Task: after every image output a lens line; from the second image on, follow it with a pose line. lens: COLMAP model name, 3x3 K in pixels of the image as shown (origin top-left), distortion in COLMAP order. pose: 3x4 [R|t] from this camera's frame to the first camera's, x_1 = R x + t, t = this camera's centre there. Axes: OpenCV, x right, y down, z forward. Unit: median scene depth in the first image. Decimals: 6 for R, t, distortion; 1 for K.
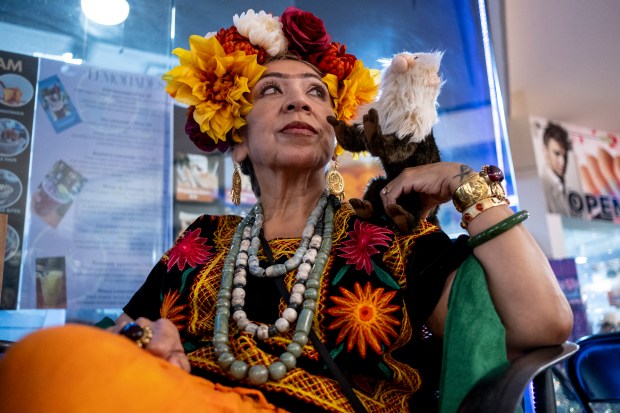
lens RADIAL K [[582.2, 0, 310.0], [0, 582.2, 206.5], [0, 0, 1]] dist [0.000654, 0.001590]
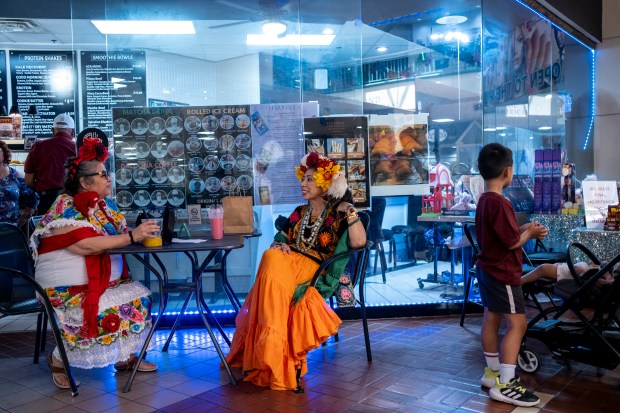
lens RADIAL K [[582.2, 0, 310.0], [0, 582.2, 206.5], [0, 0, 1]] dist [0.000654, 0.001590]
pose [[0.946671, 0.040351, -0.319666, 1.443943], [0.073035, 0.939429, 0.334873, -1.627567], [0.313816, -0.340361, 0.886382, -3.120014]]
